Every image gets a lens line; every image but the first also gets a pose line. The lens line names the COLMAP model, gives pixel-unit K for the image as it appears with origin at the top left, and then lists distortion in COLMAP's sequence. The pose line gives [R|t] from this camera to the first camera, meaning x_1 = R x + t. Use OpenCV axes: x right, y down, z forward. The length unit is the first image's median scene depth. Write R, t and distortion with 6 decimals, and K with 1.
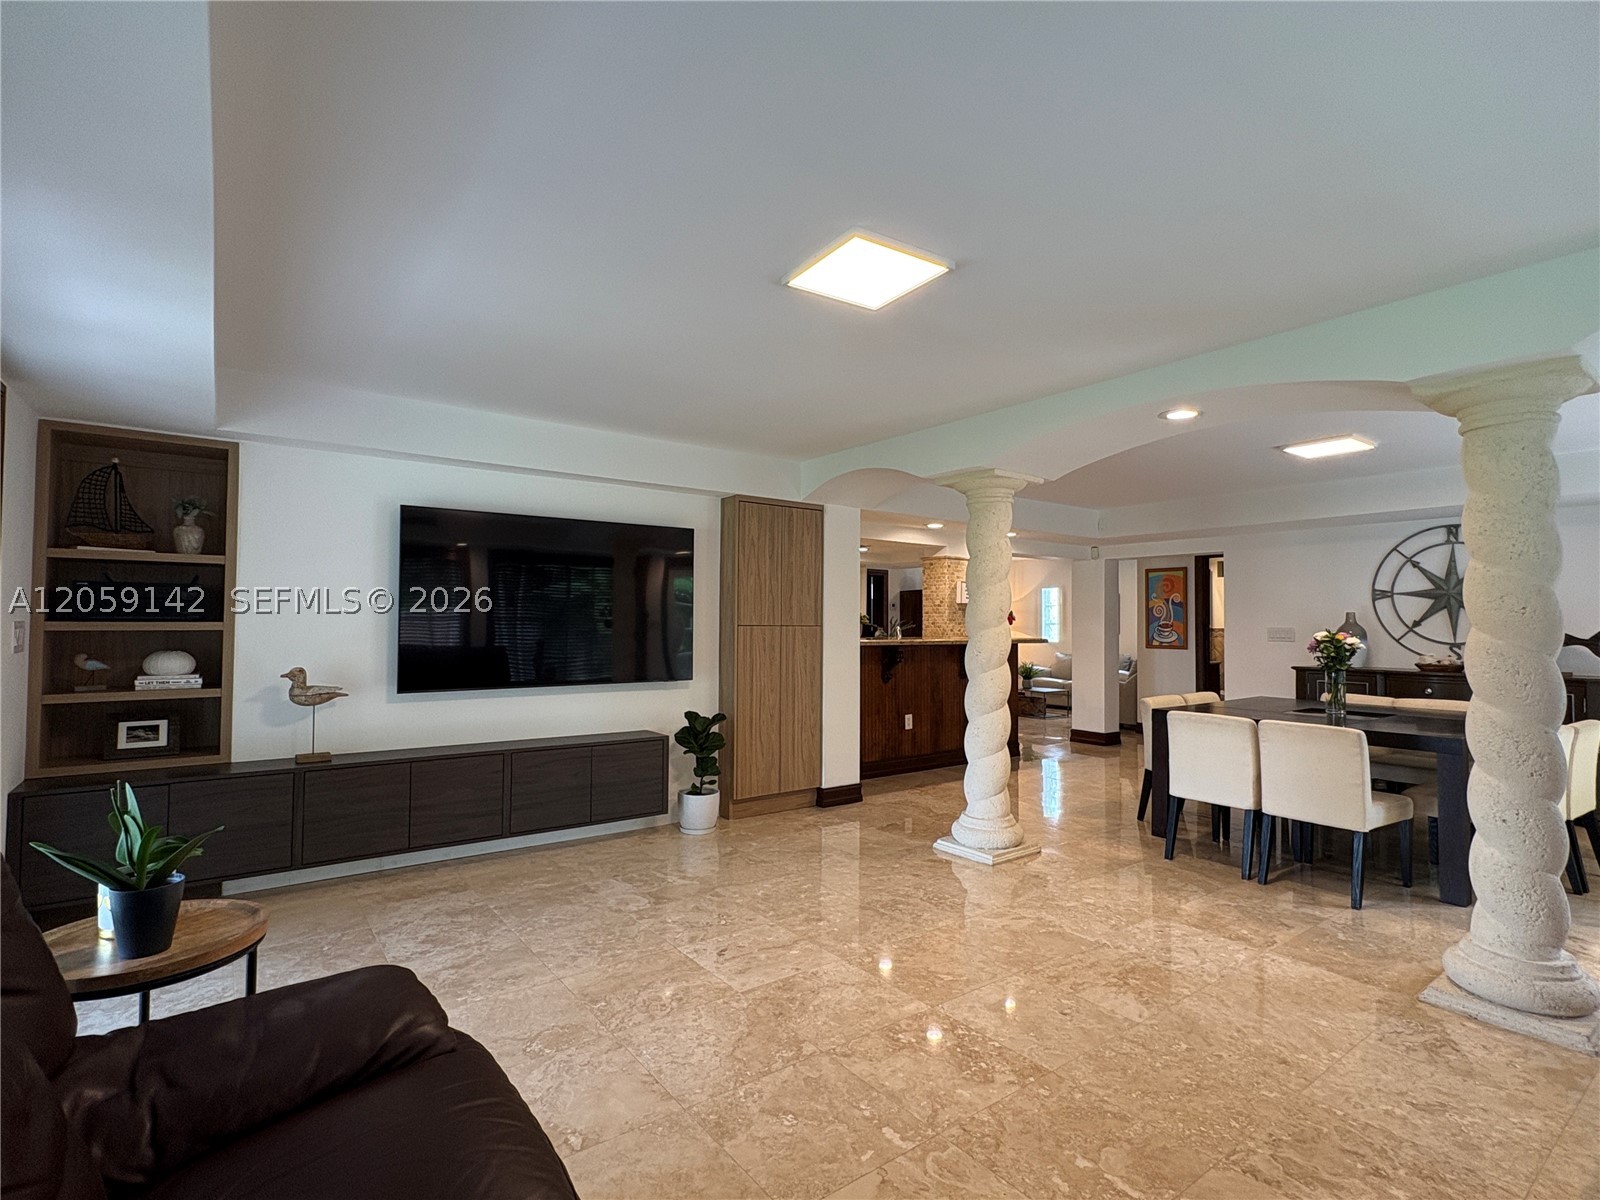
lens RADIAL K [[780.2, 0, 800.0], [0, 780.2, 600.0], [0, 0, 1]] dist [0.000178, 0.001110]
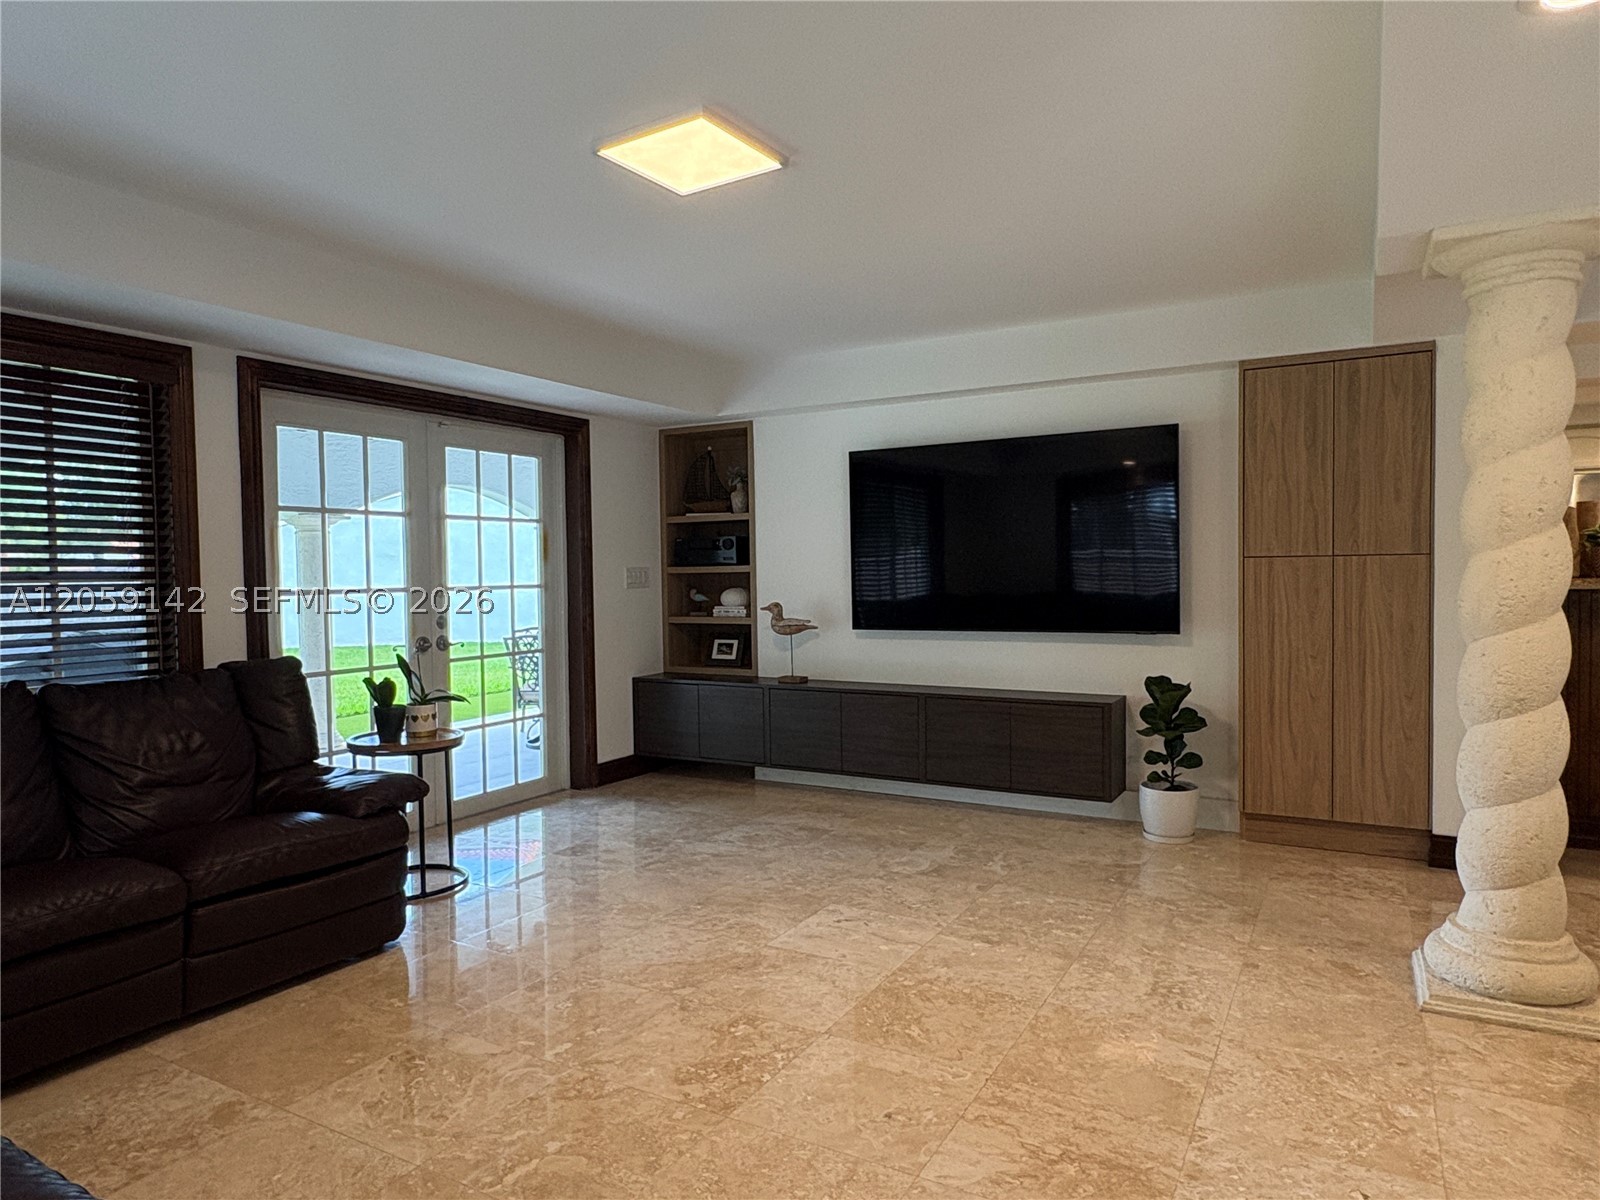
lens RADIAL K [[999.6, 0, 800.0], [0, 999.6, 600.0], [0, 0, 1]] dist [0.003056, 0.001731]
pose [[0.401598, 0.015580, -0.915683, 0.709415], [0.046086, 0.998245, 0.037197, 0.025145], [0.914656, -0.057138, 0.400175, 0.383894]]
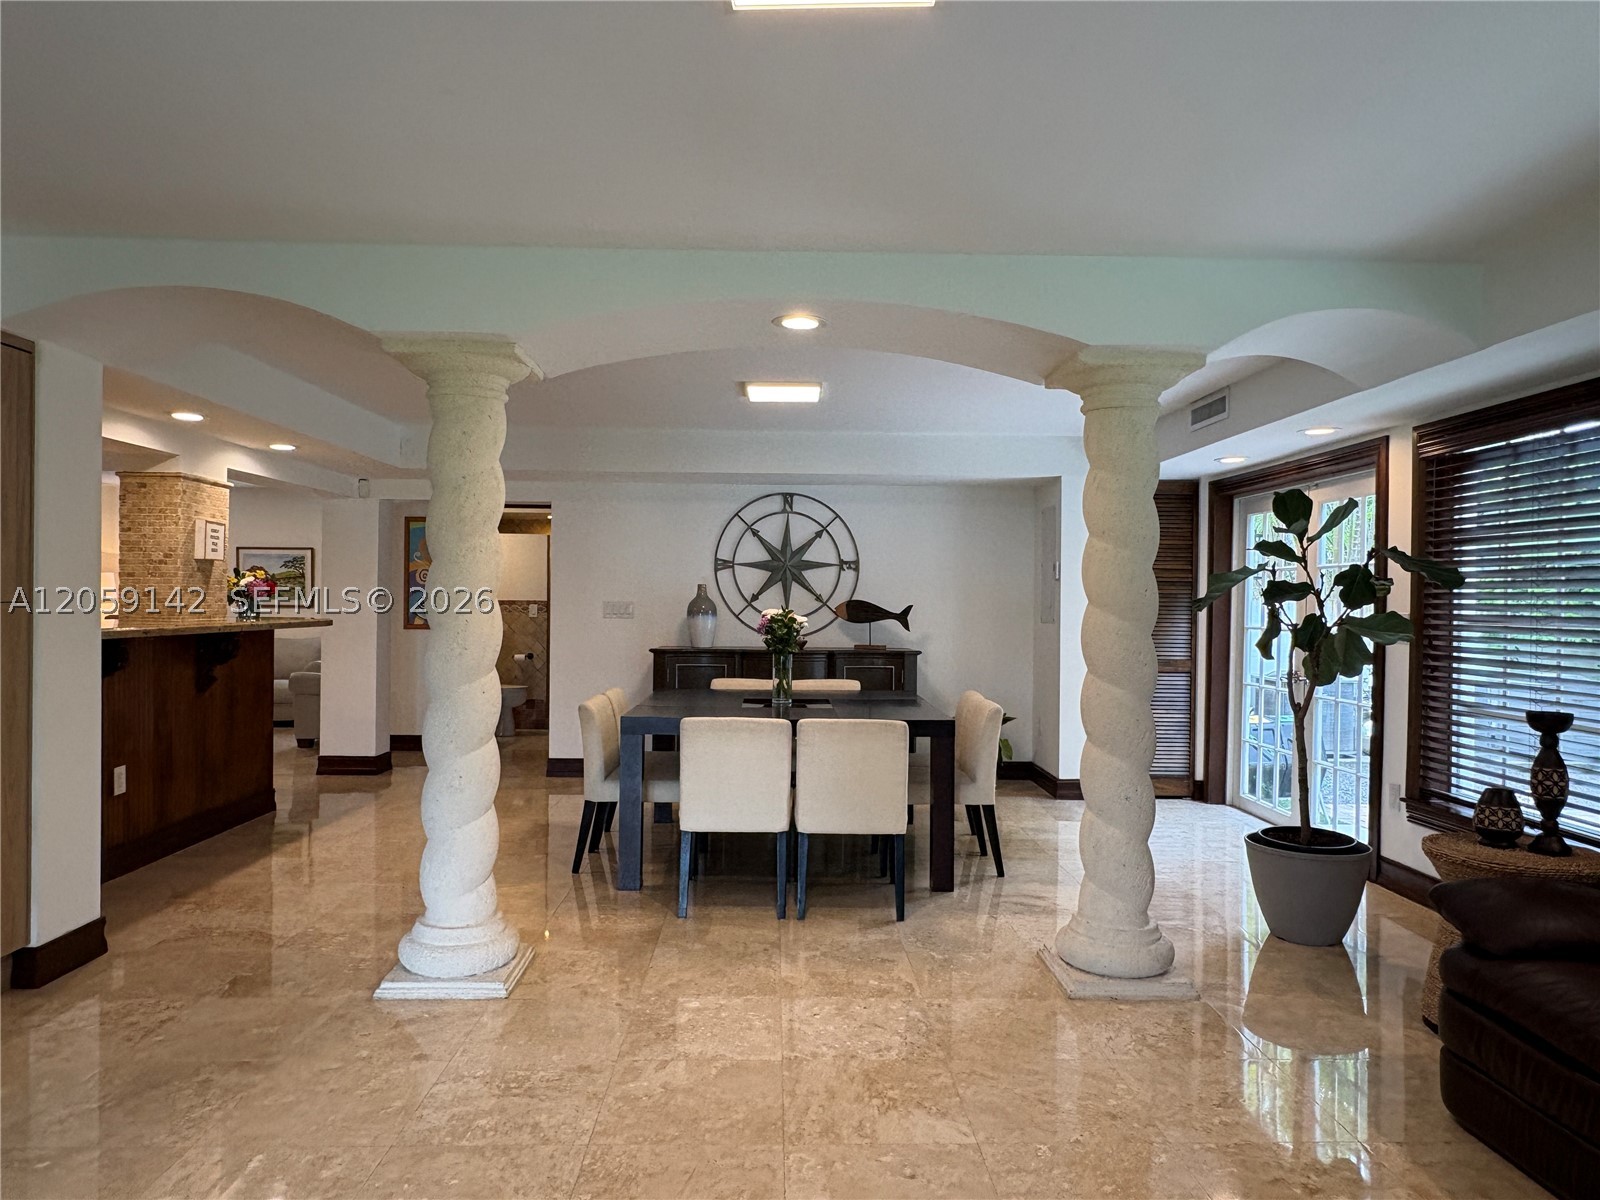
lens RADIAL K [[1063.0, 0, 800.0], [0, 1063.0, 600.0], [0, 0, 1]] dist [-0.002067, 0.002203]
pose [[0.579067, -0.000900, 0.815279, -0.306917], [-0.032245, 0.999192, 0.024006, 0.002465], [-0.814642, -0.040190, 0.578570, 0.357293]]
